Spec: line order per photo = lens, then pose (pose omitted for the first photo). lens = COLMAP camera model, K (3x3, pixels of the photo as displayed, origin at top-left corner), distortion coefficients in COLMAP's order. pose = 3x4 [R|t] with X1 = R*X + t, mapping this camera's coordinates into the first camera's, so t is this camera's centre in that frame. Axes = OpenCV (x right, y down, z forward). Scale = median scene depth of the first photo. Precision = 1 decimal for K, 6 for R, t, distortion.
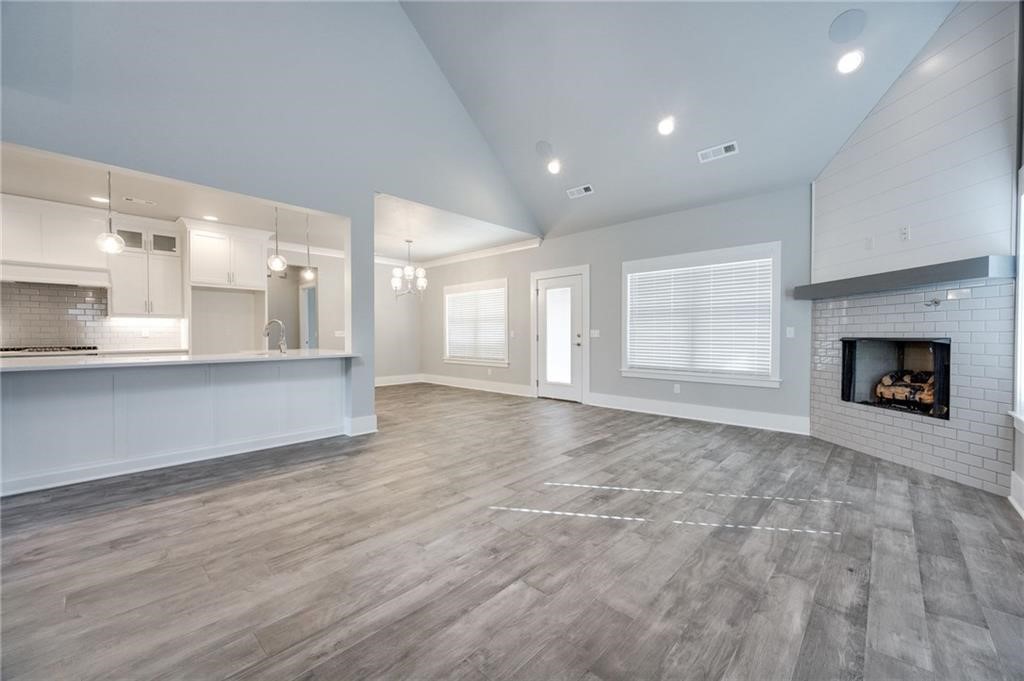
lens RADIAL K [[403.8, 0, 508.1], [0, 403.8, 339.8], [0, 0, 1]] dist [-0.003527, 0.001102]
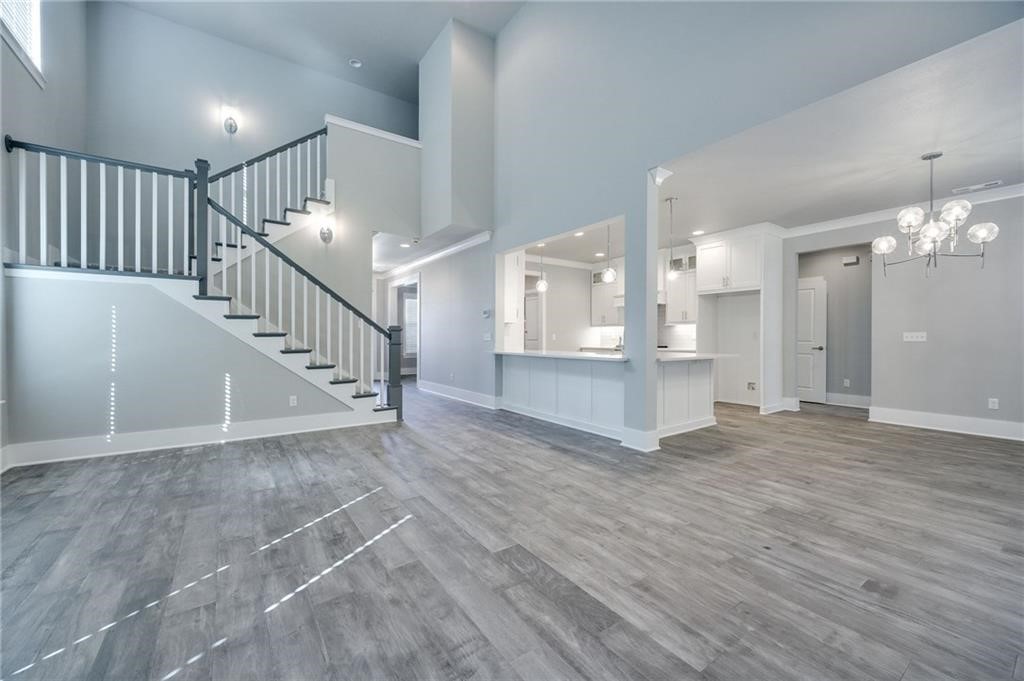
lens RADIAL K [[403.8, 0, 509.5], [0, 403.8, 339.5], [0, 0, 1]] dist [-0.003527, 0.001102]
pose [[-0.205091, 0.006035, -0.978724, 0.745776], [-0.014087, 0.999859, 0.009117, -0.017440], [0.978641, 0.015657, -0.204977, 1.176624]]
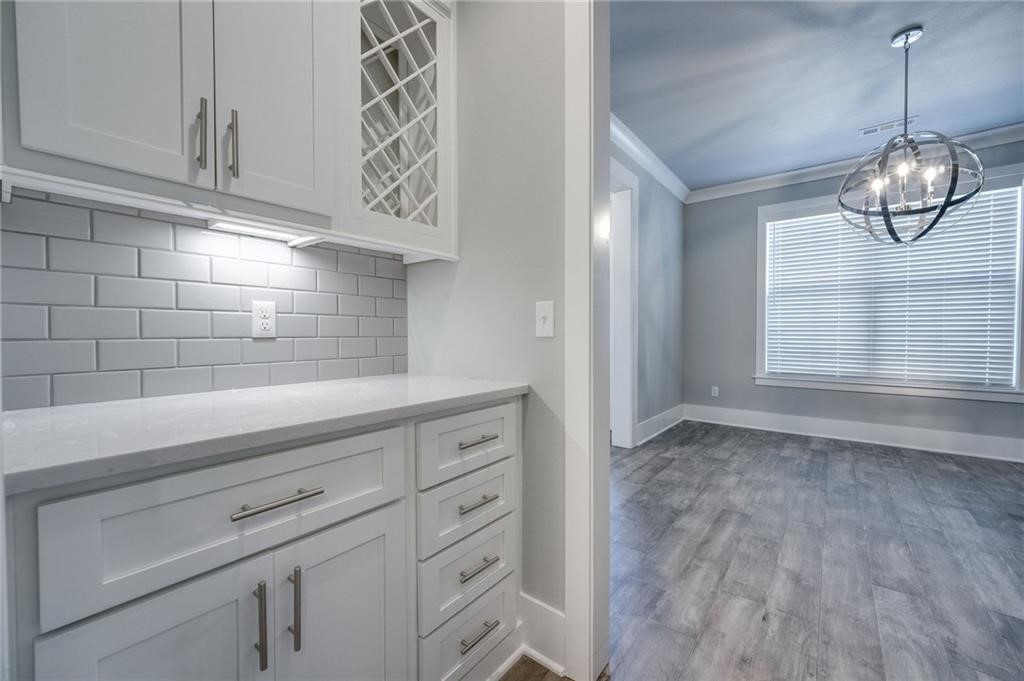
lens RADIAL K [[403.8, 0, 505.6], [0, 403.8, 337.5], [0, 0, 1]] dist [-0.003527, 0.001102]
pose [[-0.997774, 0.005067, -0.066488, -1.573563], [0.003489, 0.999710, 0.023823, 0.002567], [0.066589, 0.023538, -0.997503, 0.799211]]
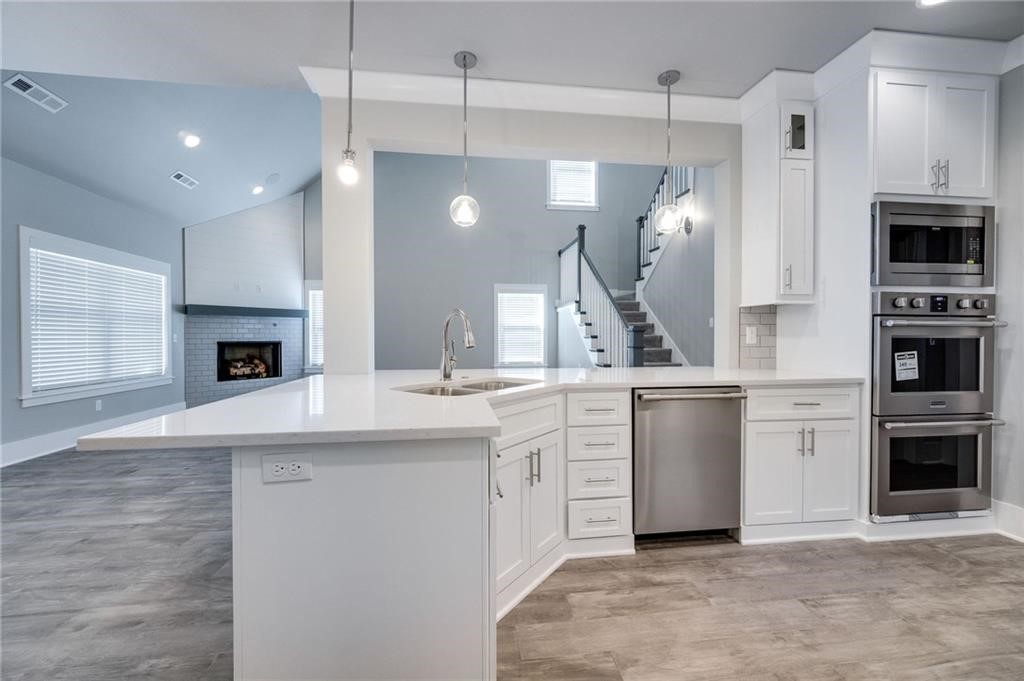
lens RADIAL K [[403.8, 0, 507.5], [0, 403.8, 339.6], [0, 0, 1]] dist [-0.003527, 0.001102]
pose [[-0.772822, -0.001361, 0.634621, -1.180520], [0.011158, 0.999814, 0.015732, -0.029333], [-0.634525, 0.019239, -0.772663, 1.700937]]
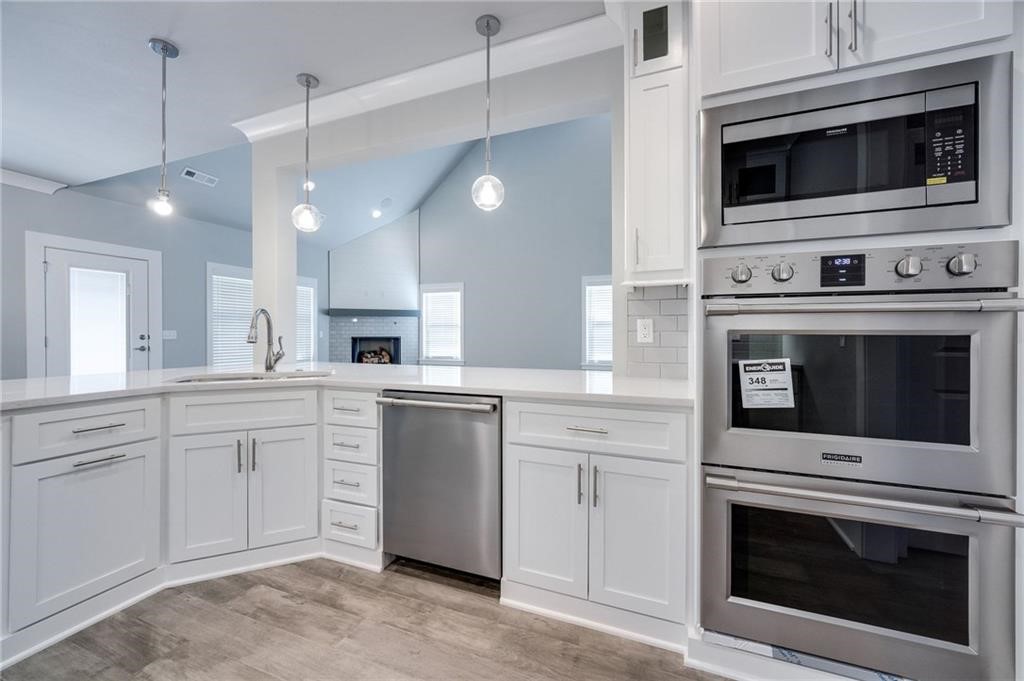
lens RADIAL K [[403.8, 0, 508.5], [0, 403.8, 334.3], [0, 0, 1]] dist [-0.003527, 0.001102]
pose [[-0.369731, 0.000322, 0.929139, -1.516538], [0.013515, 0.999896, 0.005032, -0.020111], [-0.929040, 0.014418, -0.369697, 1.158093]]
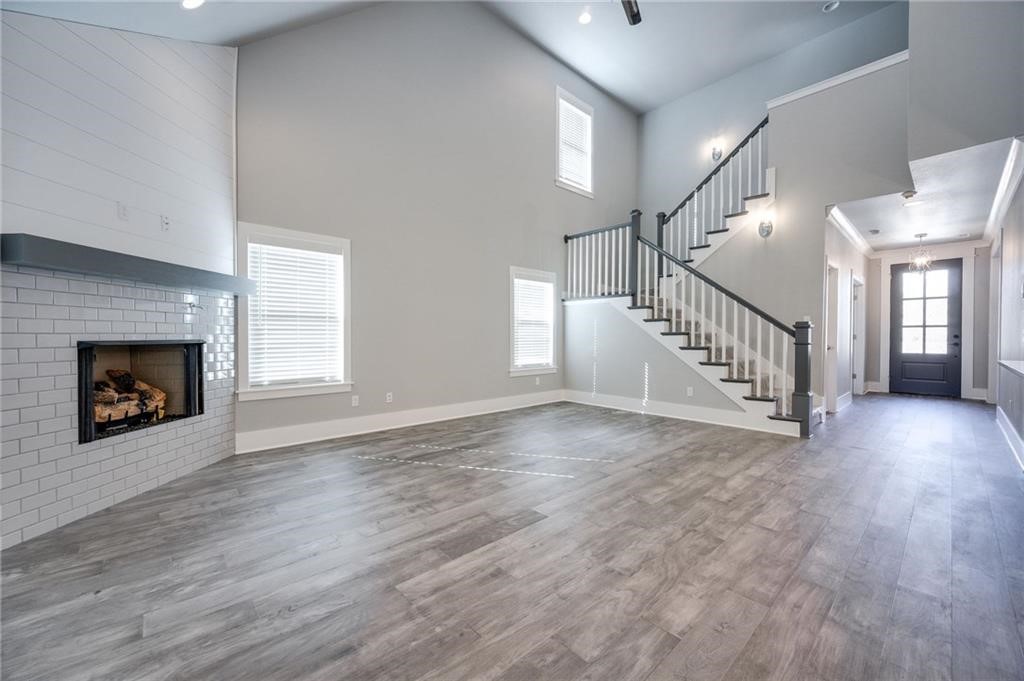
lens RADIAL K [[403.8, 0, 508.9], [0, 403.8, 341.2], [0, 0, 1]] dist [-0.003527, 0.001102]
pose [[-0.997055, -0.000387, 0.076686, 0.153081], [0.001657, 0.999645, 0.026591, -0.023659], [-0.076669, 0.026640, -0.996701, 1.769036]]
